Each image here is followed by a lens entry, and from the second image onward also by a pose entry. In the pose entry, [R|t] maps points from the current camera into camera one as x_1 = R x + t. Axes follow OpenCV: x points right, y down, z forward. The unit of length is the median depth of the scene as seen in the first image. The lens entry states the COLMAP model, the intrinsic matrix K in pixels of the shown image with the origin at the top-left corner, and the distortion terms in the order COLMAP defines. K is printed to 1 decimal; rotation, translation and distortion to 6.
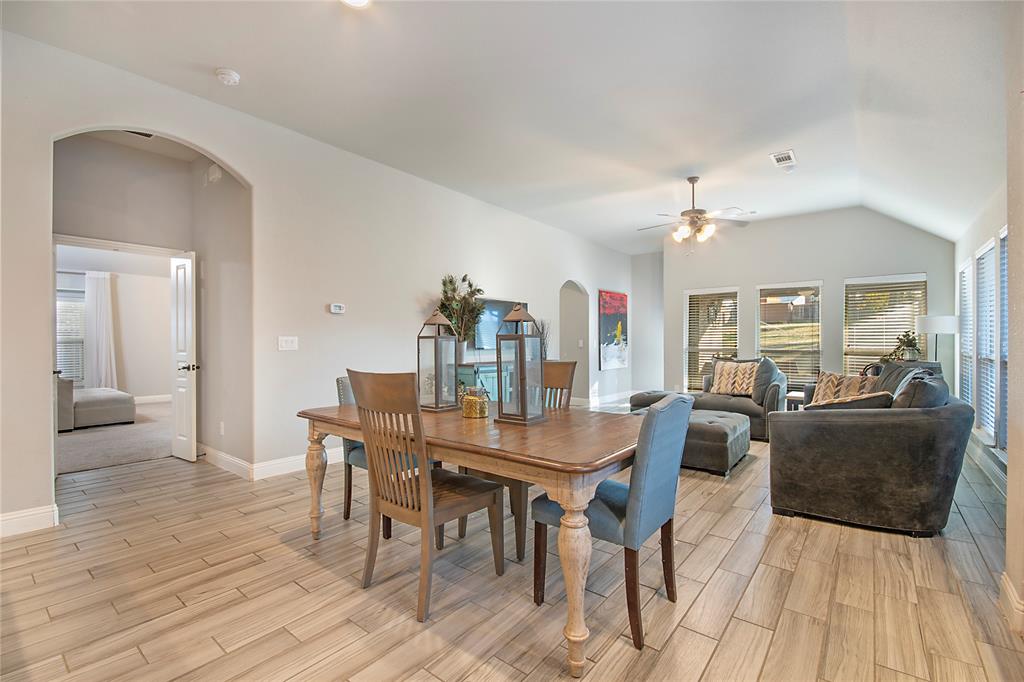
lens RADIAL K [[454.0, 0, 517.6], [0, 454.0, 344.4], [0, 0, 1]] dist [-0.001692, -0.001513]
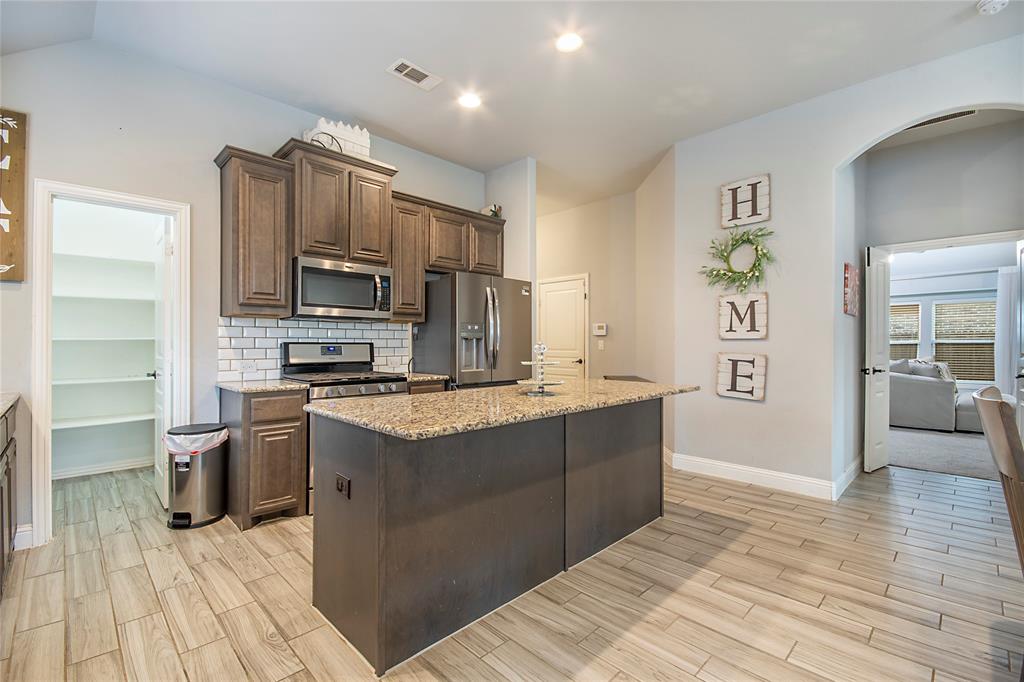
lens RADIAL K [[454.0, 0, 514.0], [0, 454.0, 344.2], [0, 0, 1]] dist [-0.001692, -0.001513]
pose [[-0.106099, 0.001646, -0.994354, 0.289437], [-0.005467, 0.999983, 0.002239, -0.002496], [0.994340, 0.005674, -0.106089, 0.374573]]
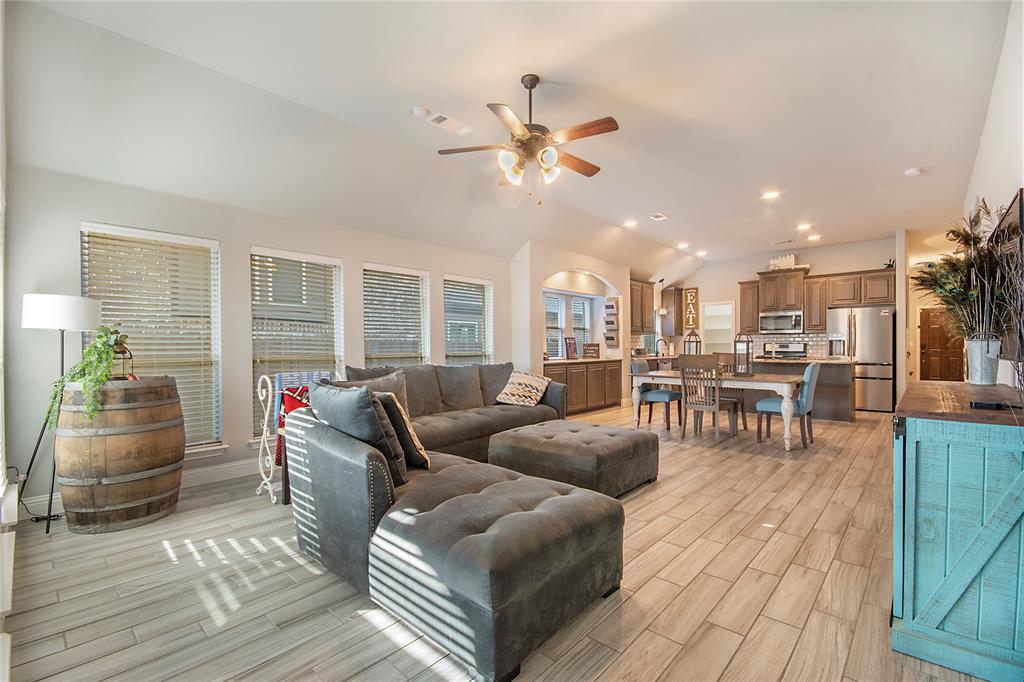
lens RADIAL K [[454.0, 0, 507.2], [0, 454.0, 344.4], [0, 0, 1]] dist [-0.001692, -0.001513]
pose [[-0.998105, 0.002039, 0.061507, 0.930295], [0.002419, 0.999978, 0.006101, -0.022292], [-0.061494, 0.006238, -0.998088, 3.682686]]
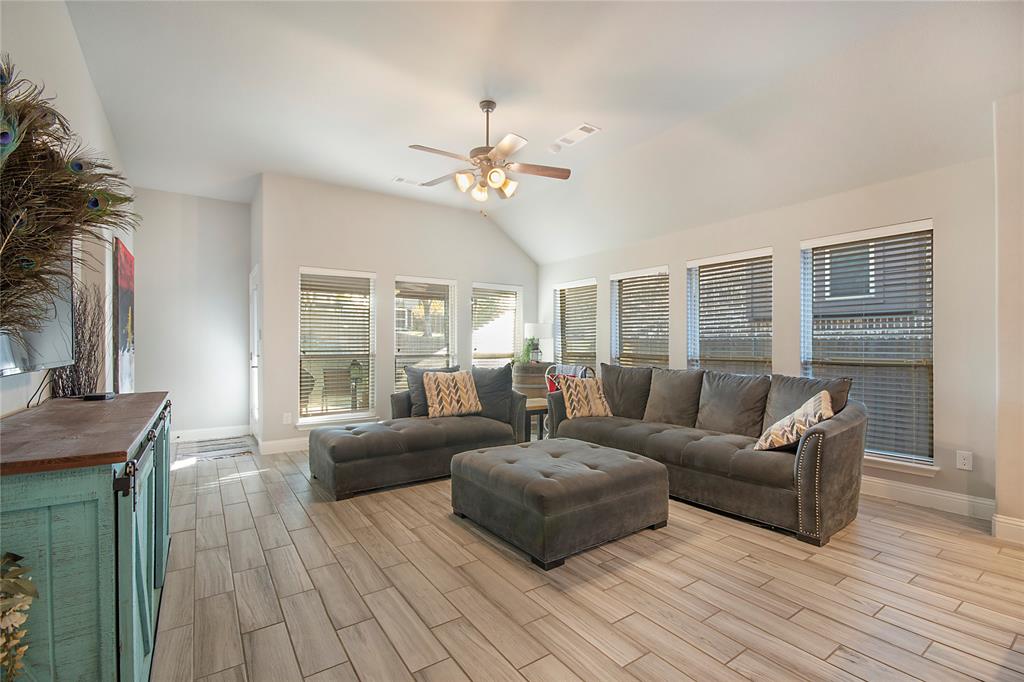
lens RADIAL K [[454.0, 0, 504.7], [0, 454.0, 343.6], [0, 0, 1]] dist [-0.001692, -0.001513]
pose [[0.286411, 0.005324, 0.958092, -0.543258], [0.006249, 0.999953, -0.007424, -0.003606], [-0.958087, 0.008114, 0.286364, 1.720787]]
